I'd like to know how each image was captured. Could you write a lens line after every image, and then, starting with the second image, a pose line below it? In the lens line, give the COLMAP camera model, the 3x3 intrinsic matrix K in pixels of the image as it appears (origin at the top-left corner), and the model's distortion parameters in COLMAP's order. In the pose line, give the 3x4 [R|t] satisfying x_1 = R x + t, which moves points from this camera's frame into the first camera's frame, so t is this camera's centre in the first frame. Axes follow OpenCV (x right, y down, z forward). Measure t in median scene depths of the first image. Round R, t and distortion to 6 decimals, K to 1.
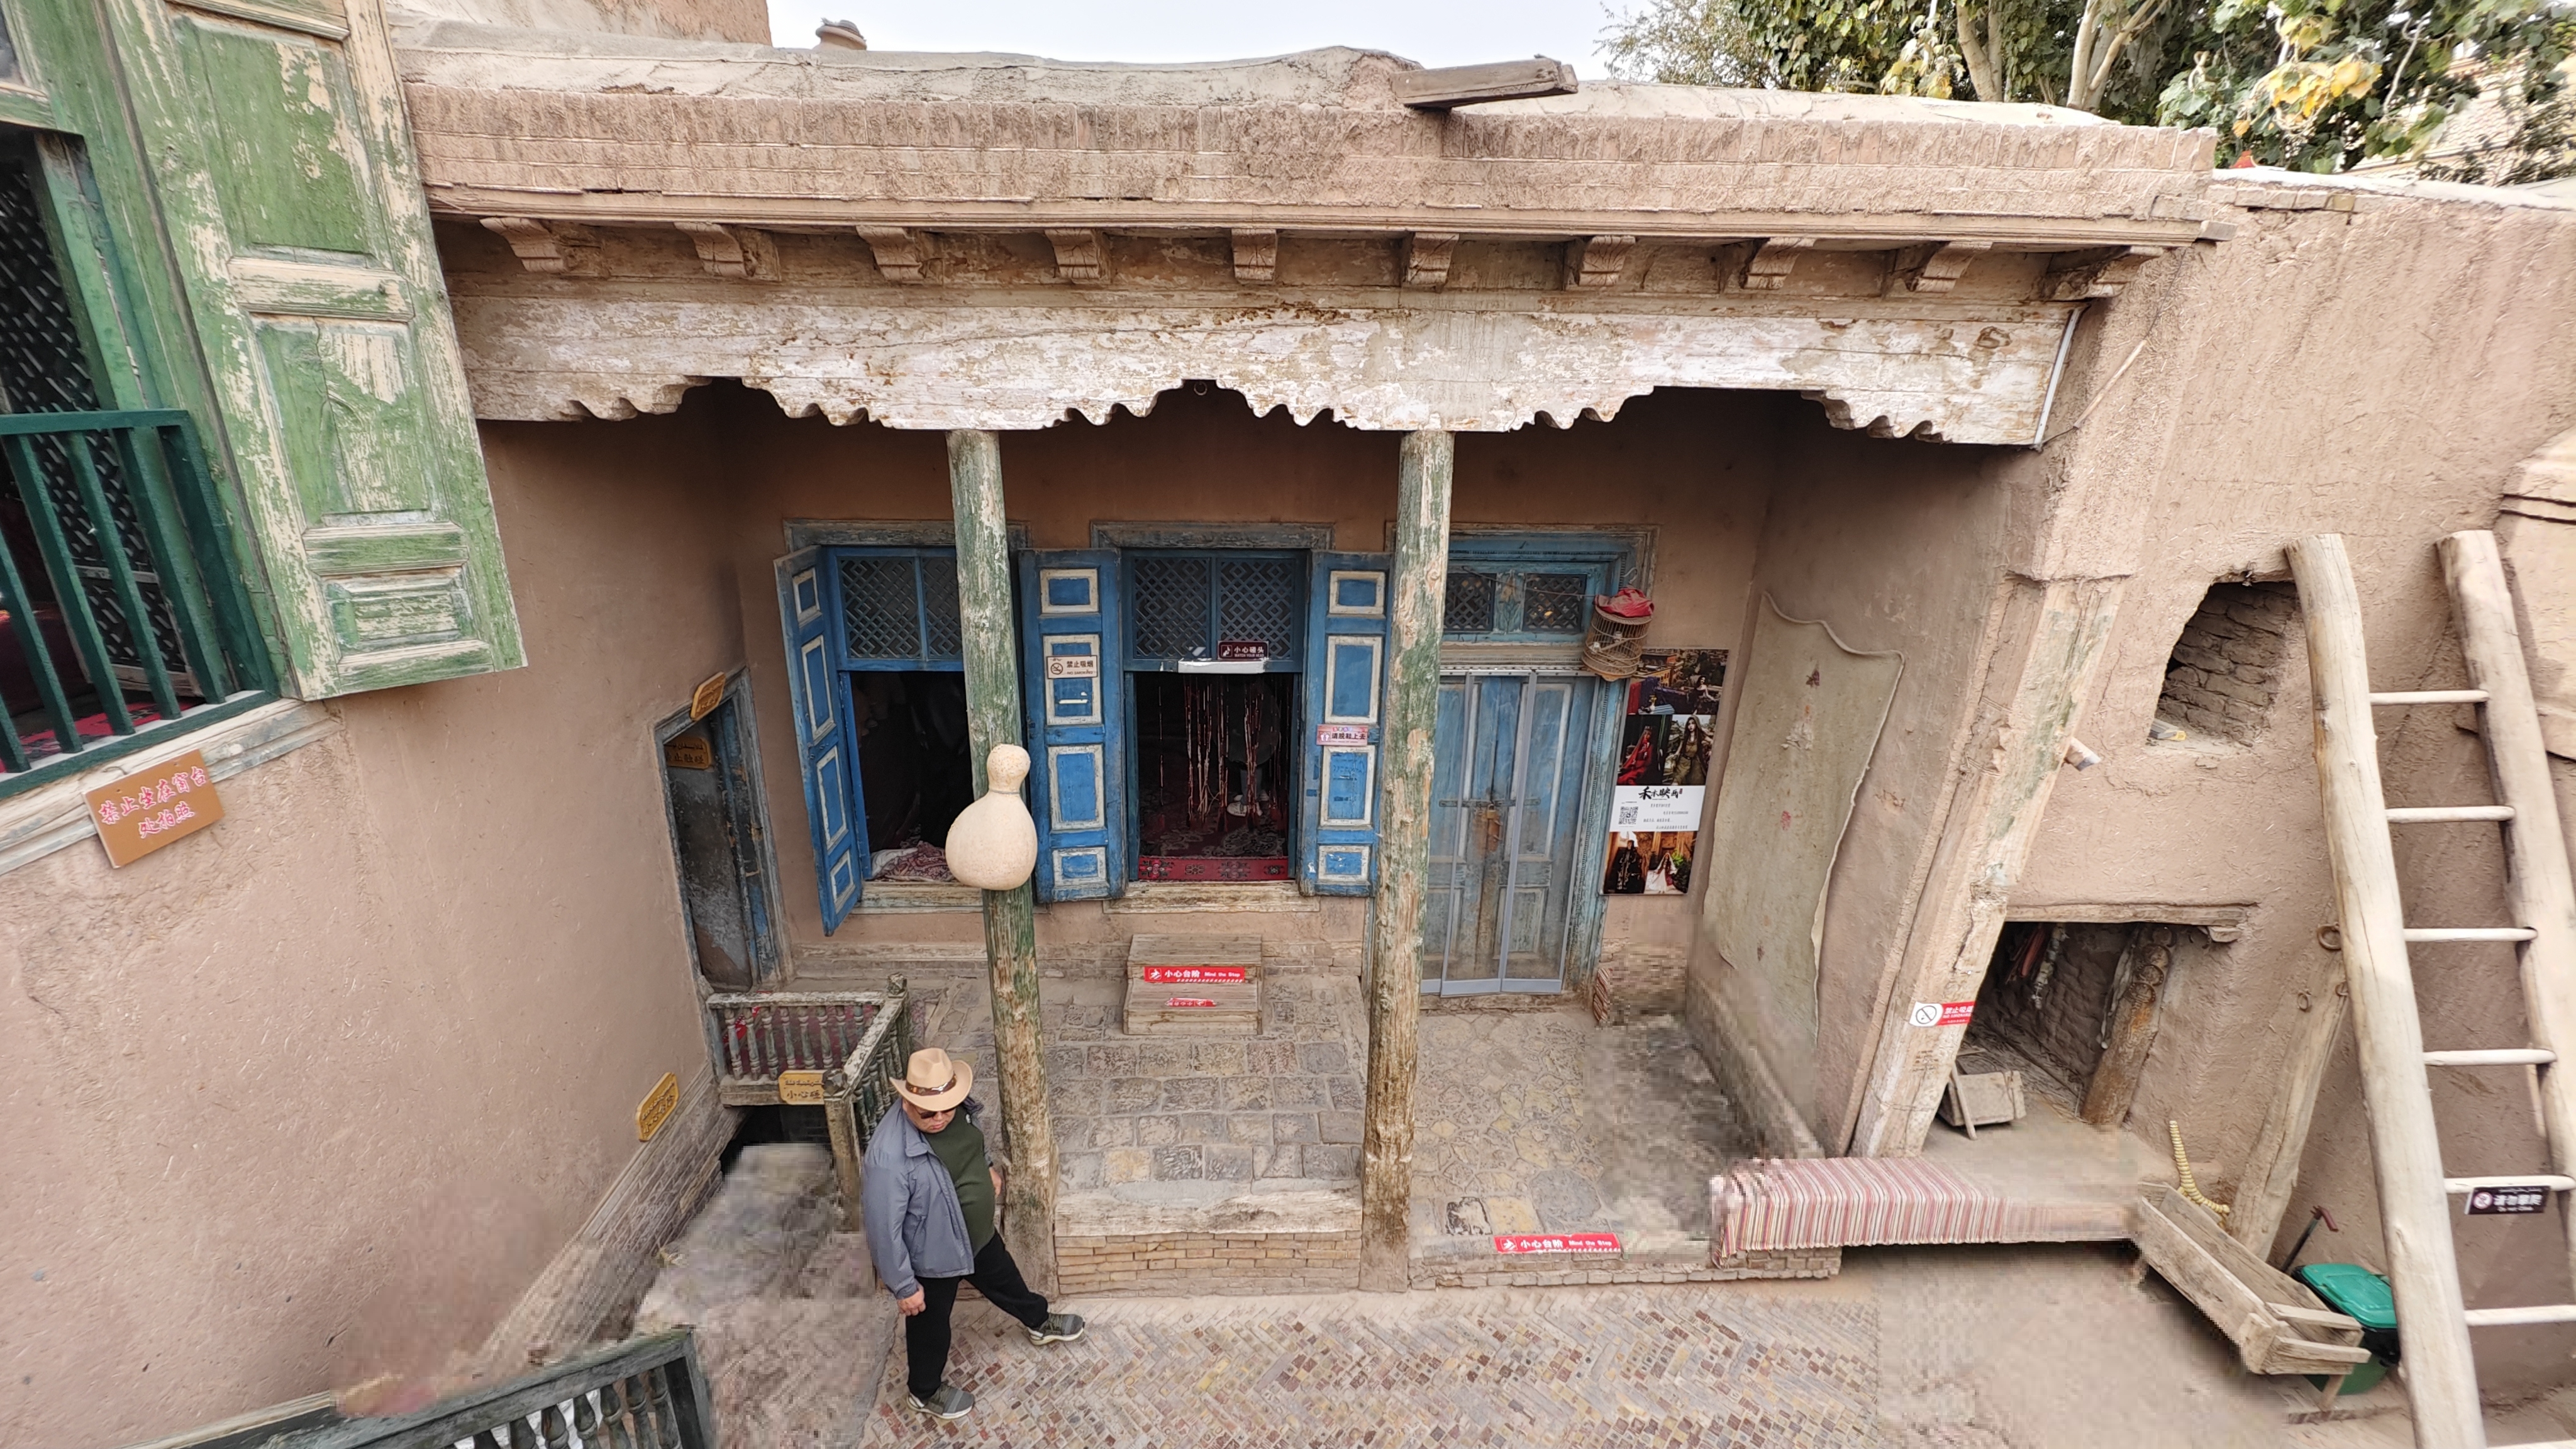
lens RADIAL K [[1059.8, 0, 1276.8], [0, 1059.8, 721.0], [0, 0, 1]] dist [0.008655, -0.002992]
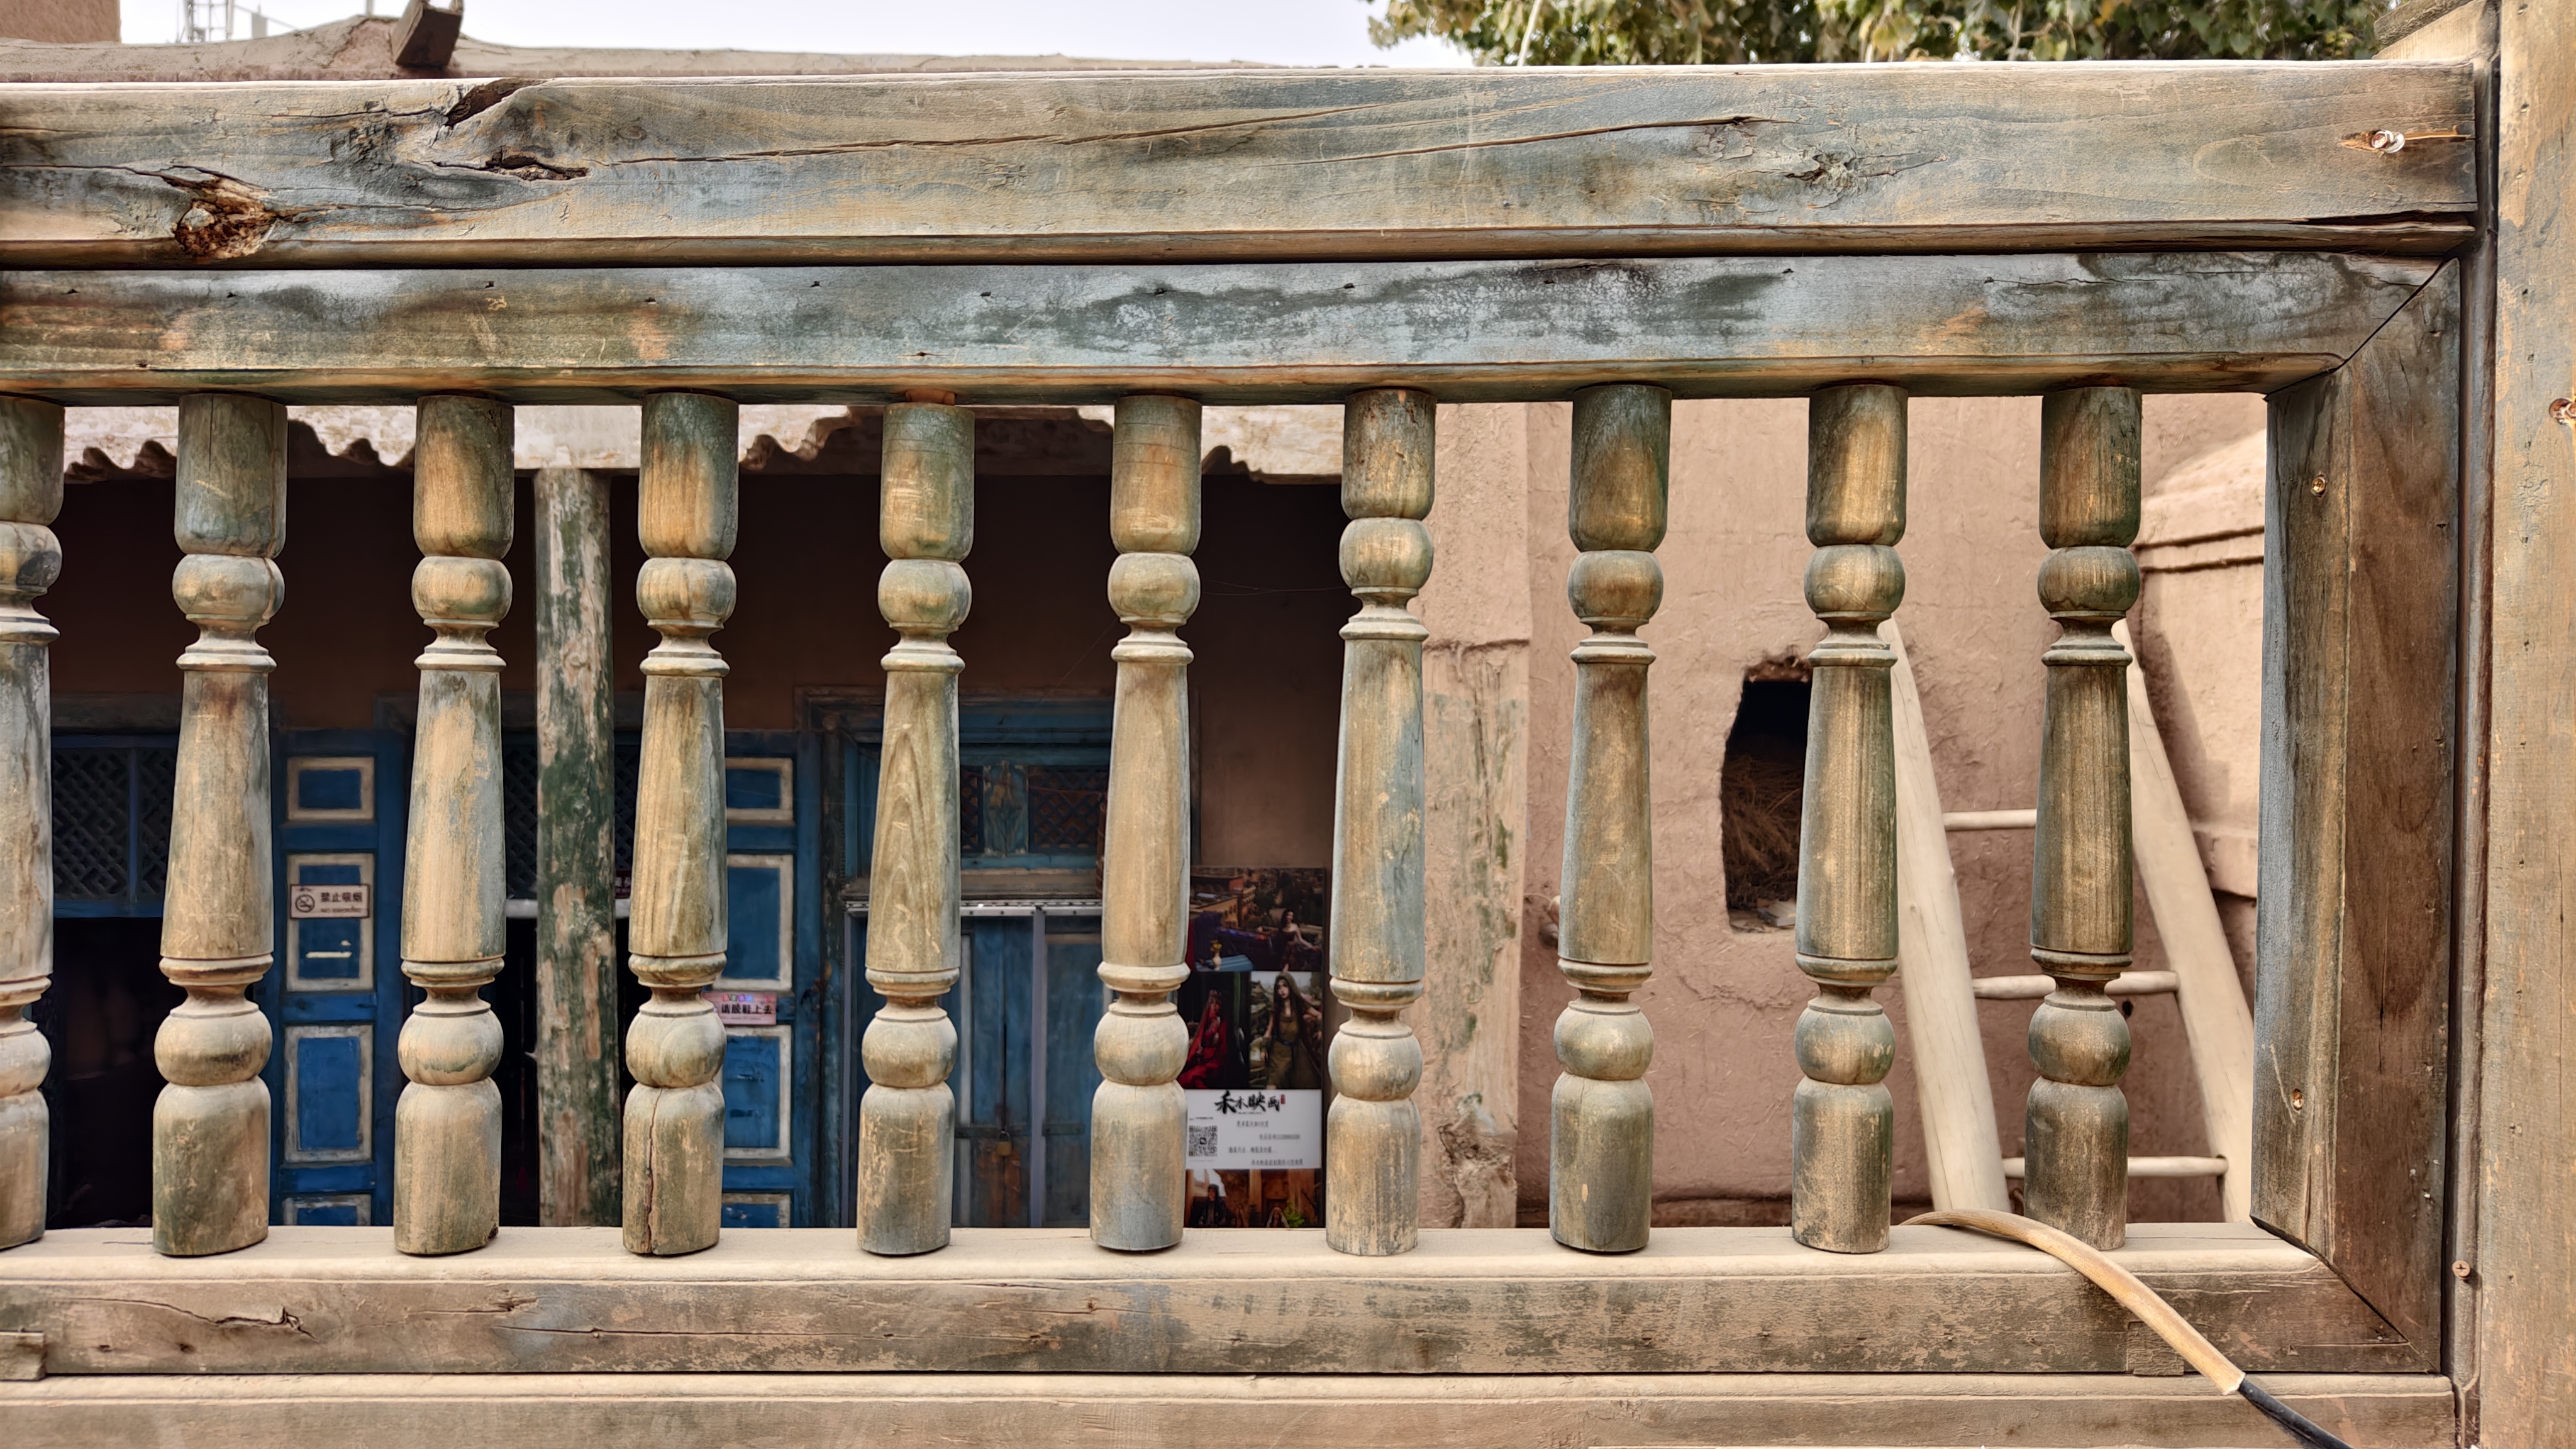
lens RADIAL K [[1782.9, 0, 1287.1], [0, 1782.9, 726.0], [0, 0, 1]] dist [0.003871, -0.004733]
pose [[0.998953, -0.018084, -0.042028, 0.464238], [0.004599, 0.953611, -0.301008, 0.186360], [0.045522, 0.300499, 0.952695, -0.085551]]
